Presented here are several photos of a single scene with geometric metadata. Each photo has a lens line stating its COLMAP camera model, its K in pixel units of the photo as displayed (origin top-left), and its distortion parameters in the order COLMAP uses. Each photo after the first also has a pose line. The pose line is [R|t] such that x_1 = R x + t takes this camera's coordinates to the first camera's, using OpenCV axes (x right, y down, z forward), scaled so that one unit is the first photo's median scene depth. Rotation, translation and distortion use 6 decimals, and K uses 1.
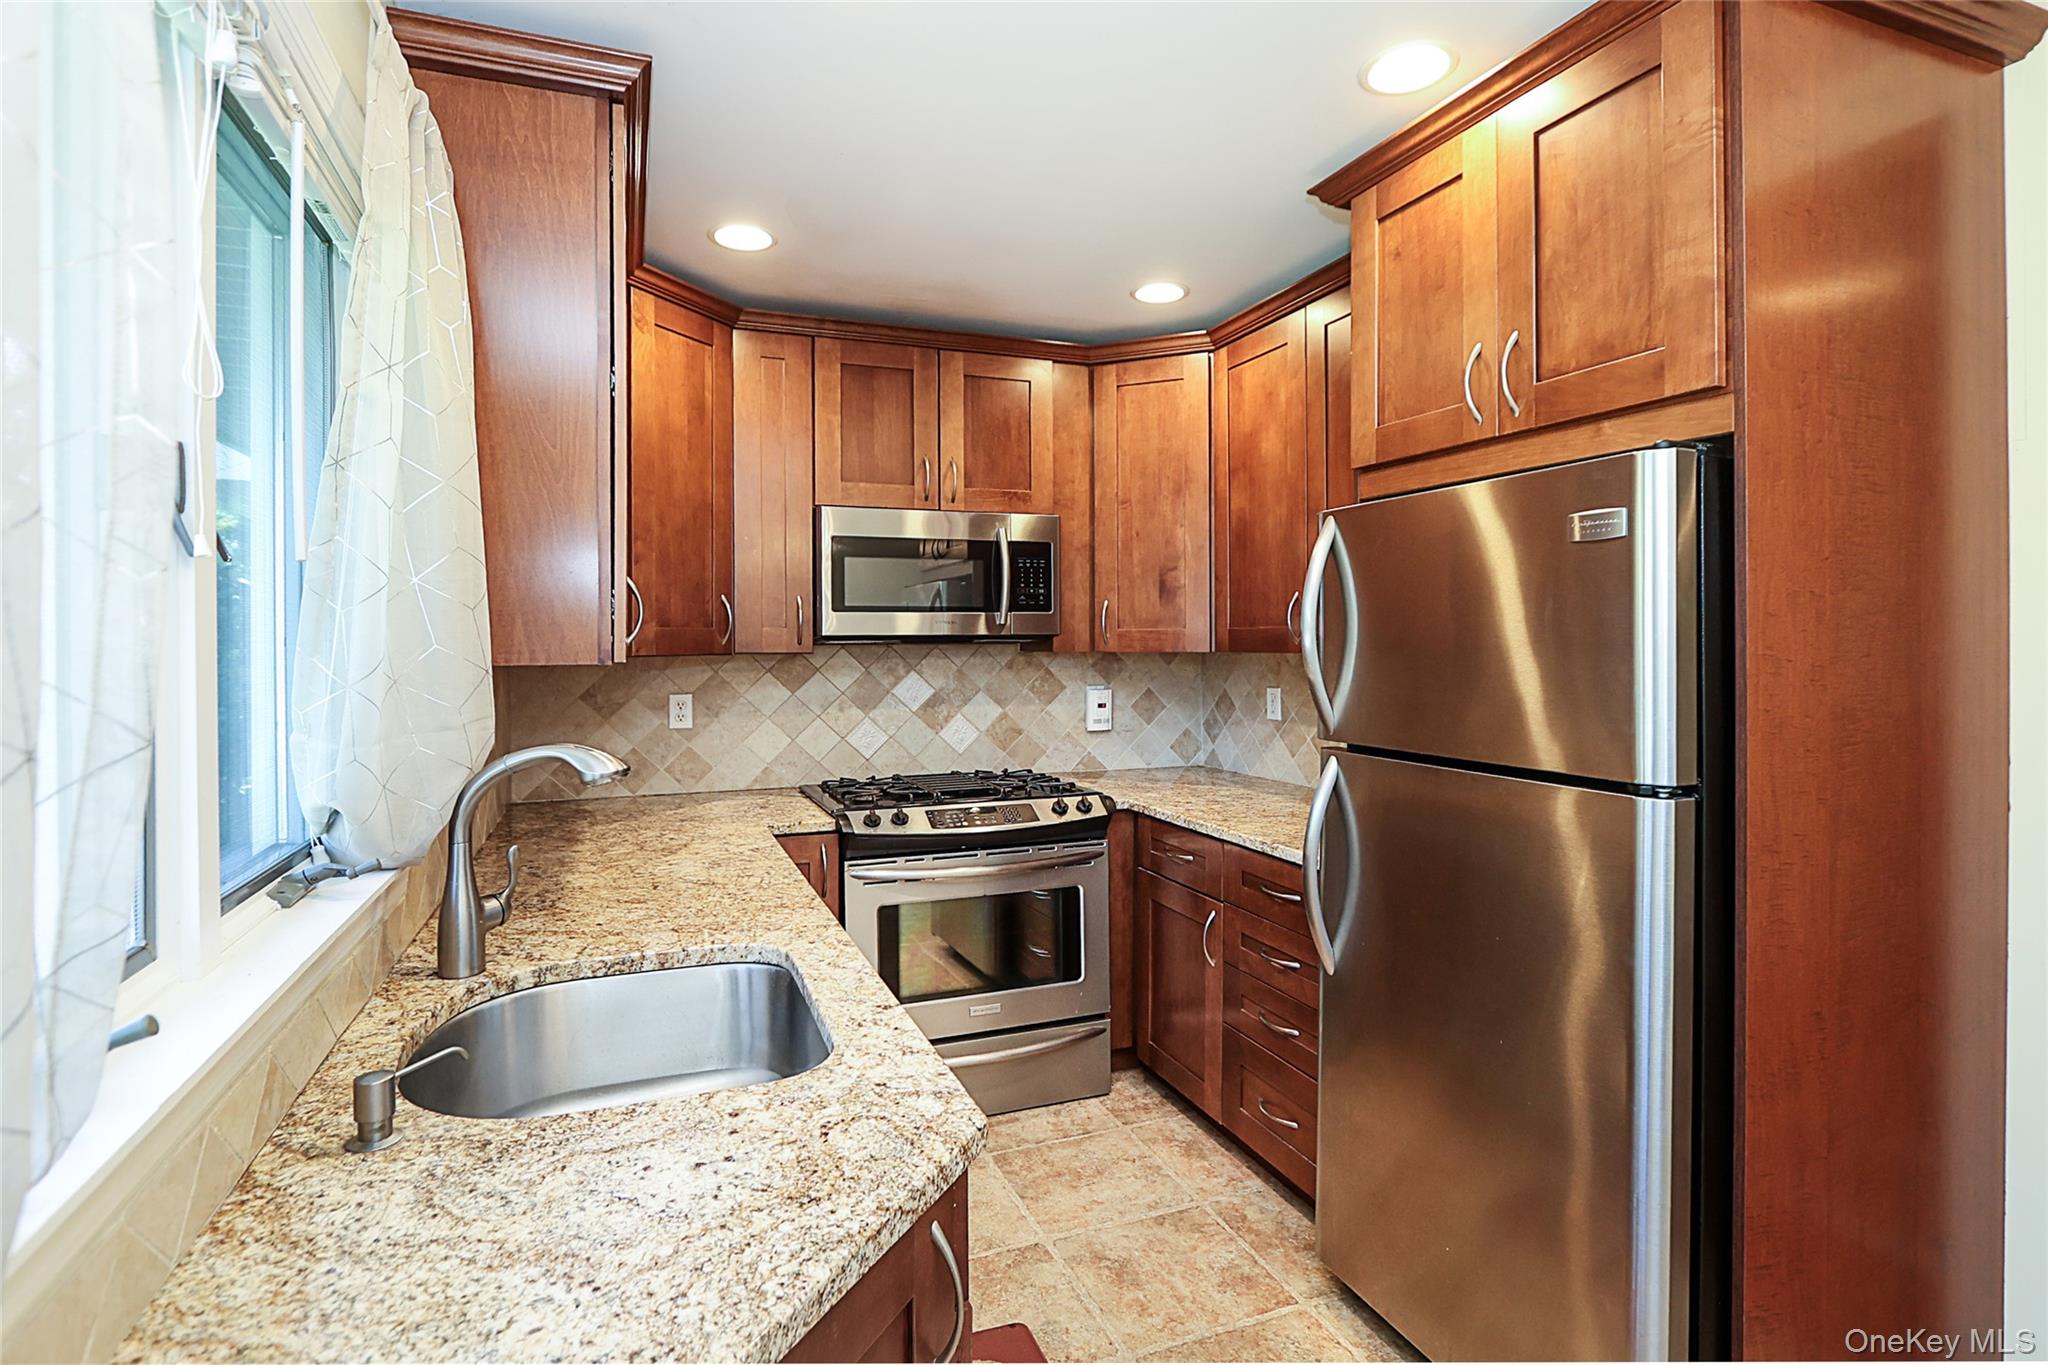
lens RADIAL K [[968.6, 0, 966.2], [0, 968.6, 645.7], [0, 0, 1]] dist [-0.010921, 0.000895]
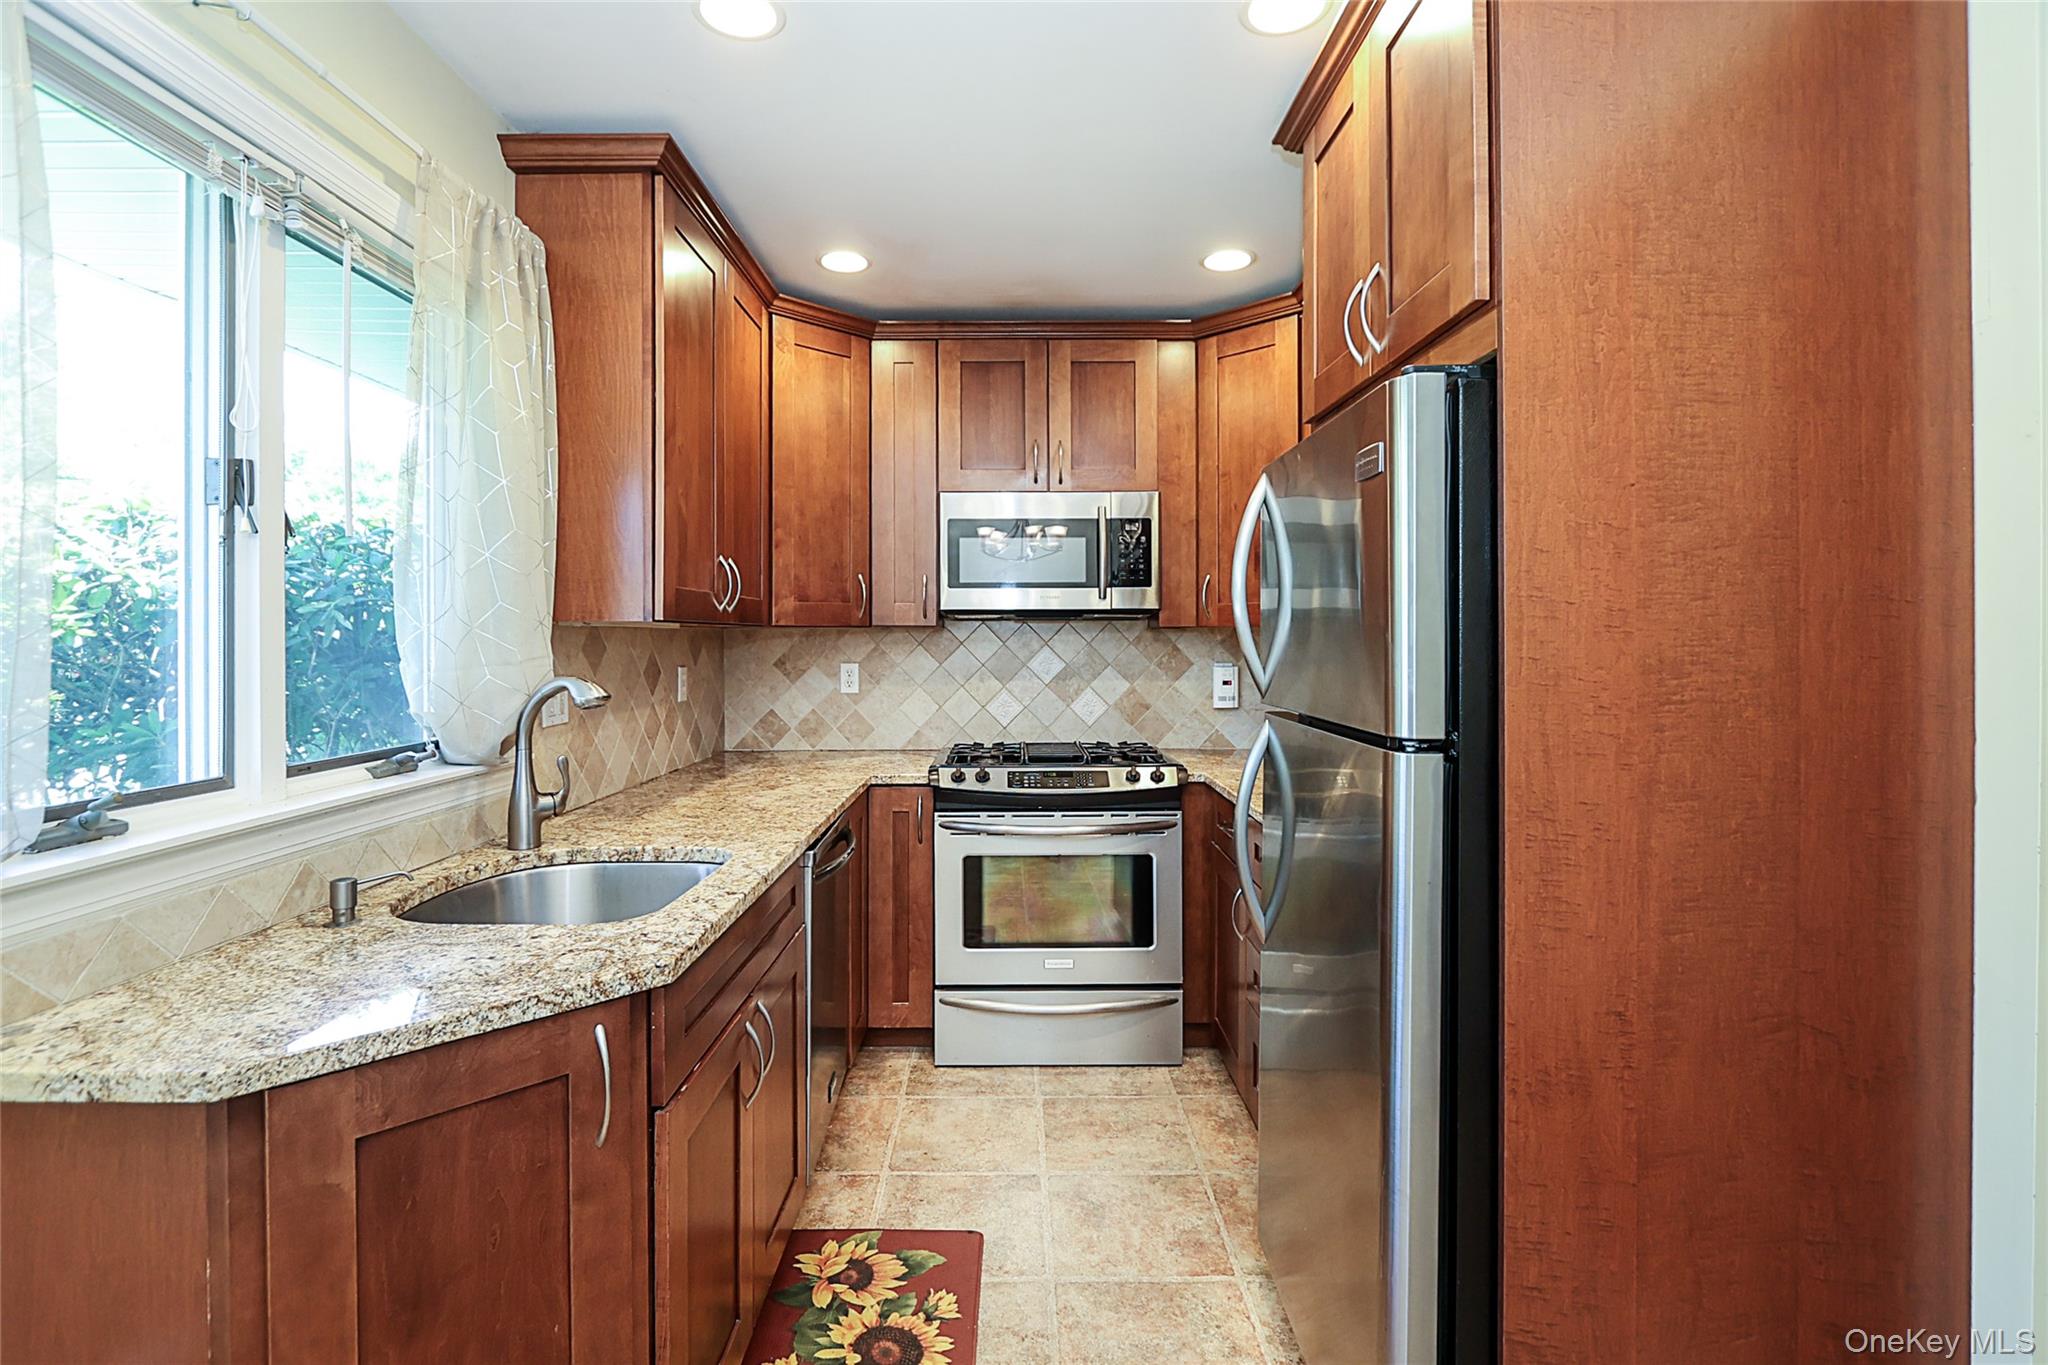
lens RADIAL K [[961.1, 0, 973.4], [0, 961.1, 641.3], [0, 0, 1]] dist [-0.010663, -0.000098]
pose [[0.929930, 0.010258, -0.367594, 0.311982], [-0.010618, 0.999943, 0.001044, 0.025651], [0.367583, 0.002932, 0.929986, -0.005366]]
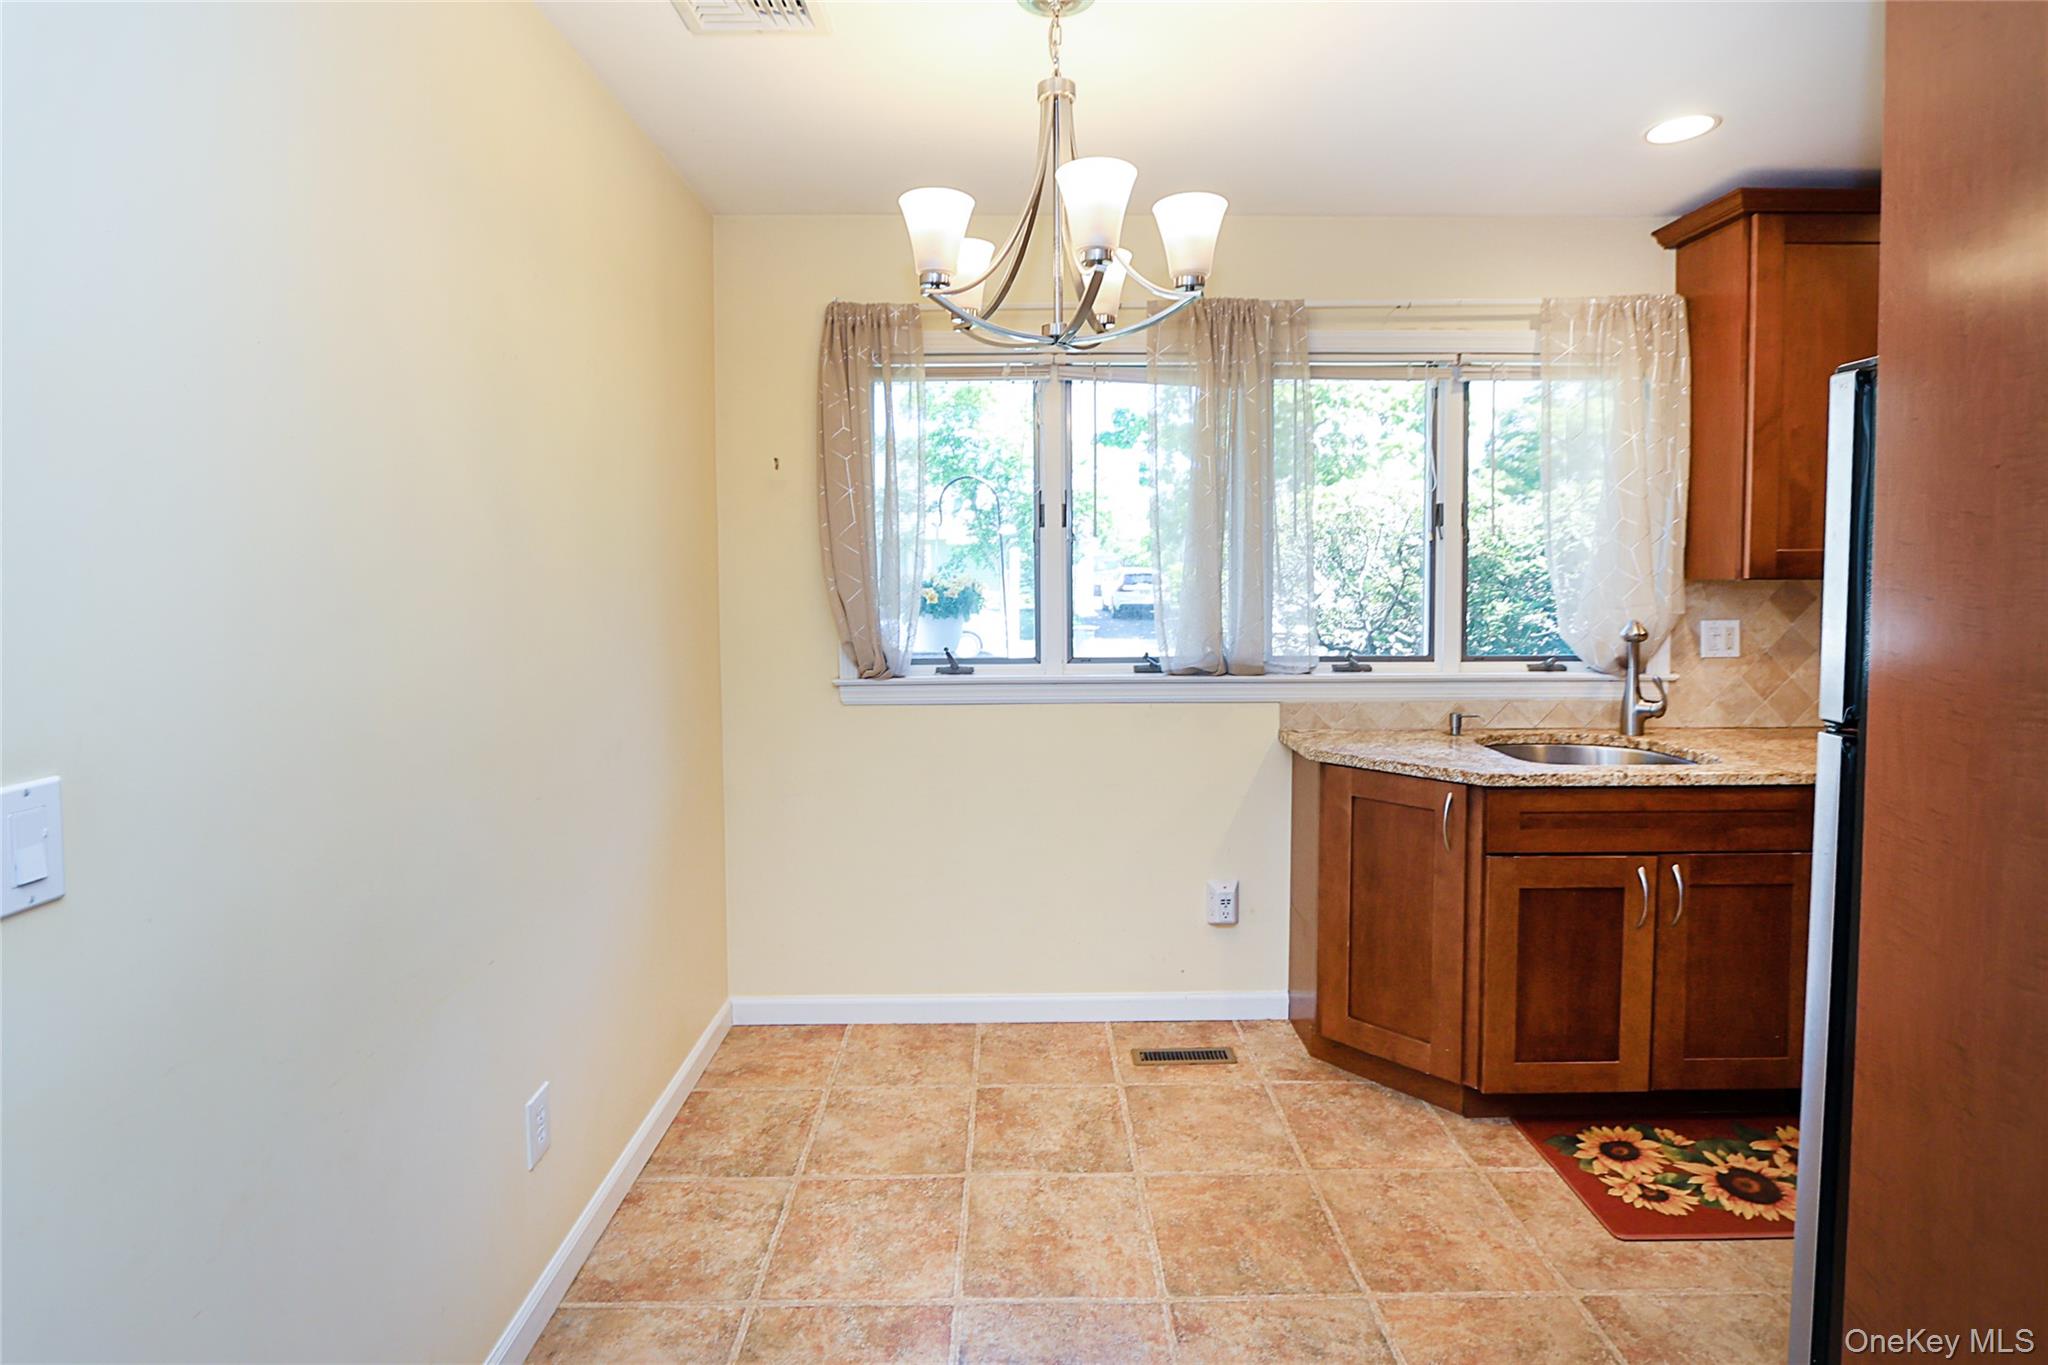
lens RADIAL K [[868.8, 0, 1056.0], [0, 868.8, 607.2], [0, 0, 1]] dist [-0.000684, -0.000163]
pose [[-0.312489, 0.053194, -0.948431, 0.853866], [0.001410, 0.998456, 0.055535, -0.009990], [0.949920, 0.016017, -0.312081, 0.247635]]
